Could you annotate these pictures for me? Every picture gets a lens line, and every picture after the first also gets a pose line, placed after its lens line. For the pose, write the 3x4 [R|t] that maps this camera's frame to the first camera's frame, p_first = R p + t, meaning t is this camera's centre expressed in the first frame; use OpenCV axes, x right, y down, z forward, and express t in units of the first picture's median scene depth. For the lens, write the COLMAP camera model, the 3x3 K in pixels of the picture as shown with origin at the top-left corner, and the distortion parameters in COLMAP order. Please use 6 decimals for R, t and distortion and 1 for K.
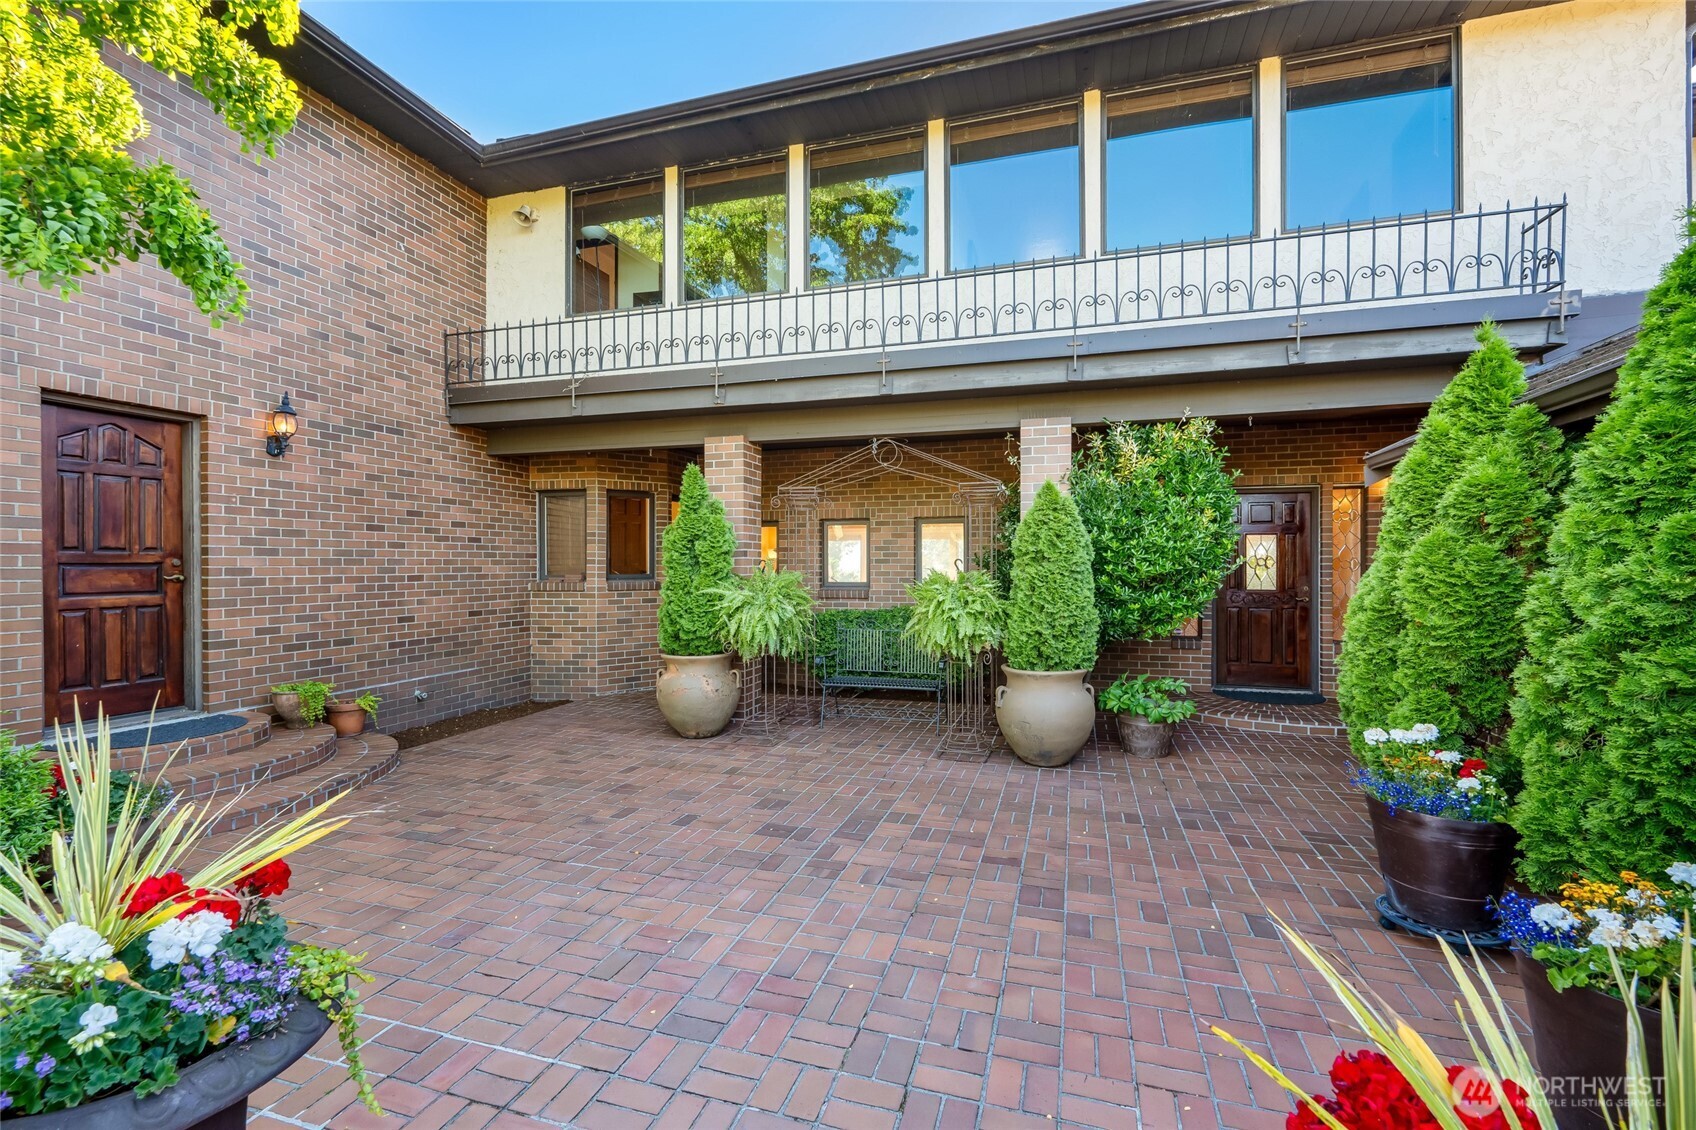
lens RADIAL K [[759.1, 0, 848.0], [0, 759.1, 565.0], [0, 0, 1]] dist [-0.001662, -0.000283]
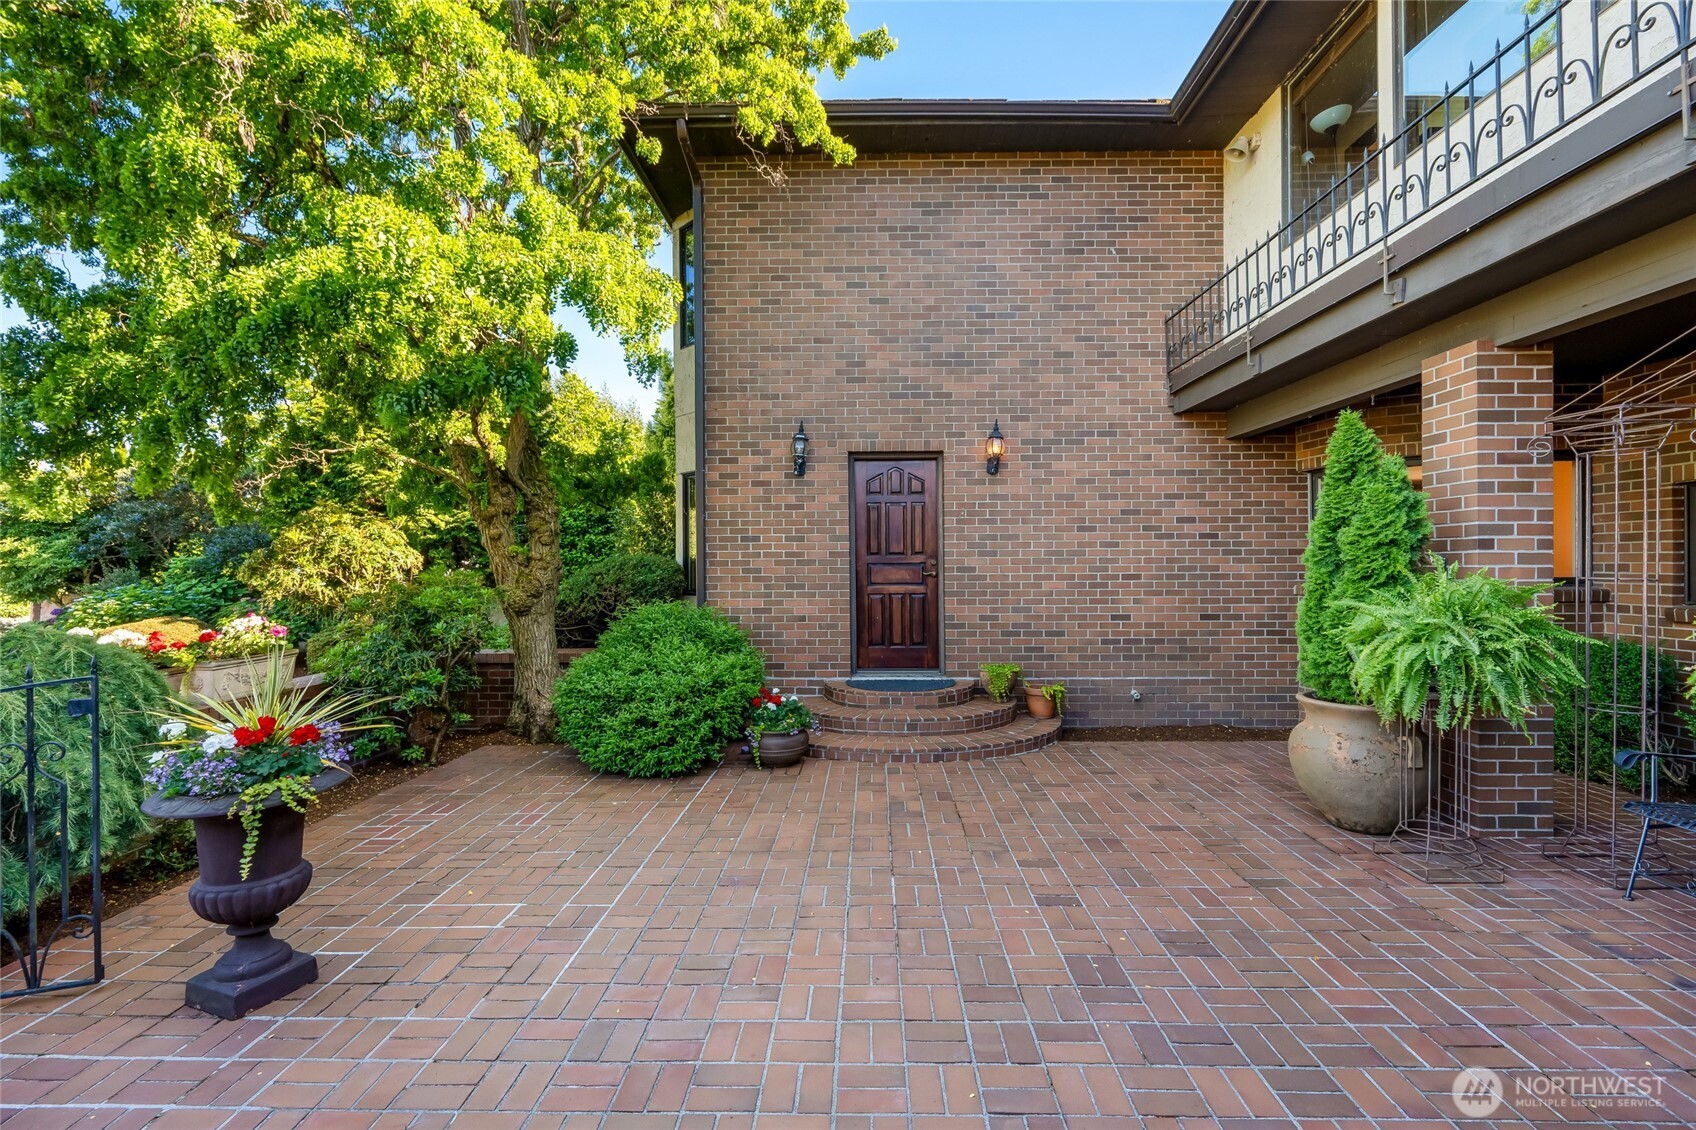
lens RADIAL K [[759.1, 0, 848.0], [0, 759.1, 565.0], [0, 0, 1]] dist [-0.001662, -0.000283]
pose [[0.258893, 0.001148, -0.965905, 0.353493], [0.003500, 0.999992, 0.002126, -0.002034], [0.965900, -0.003931, 0.258887, 0.457354]]
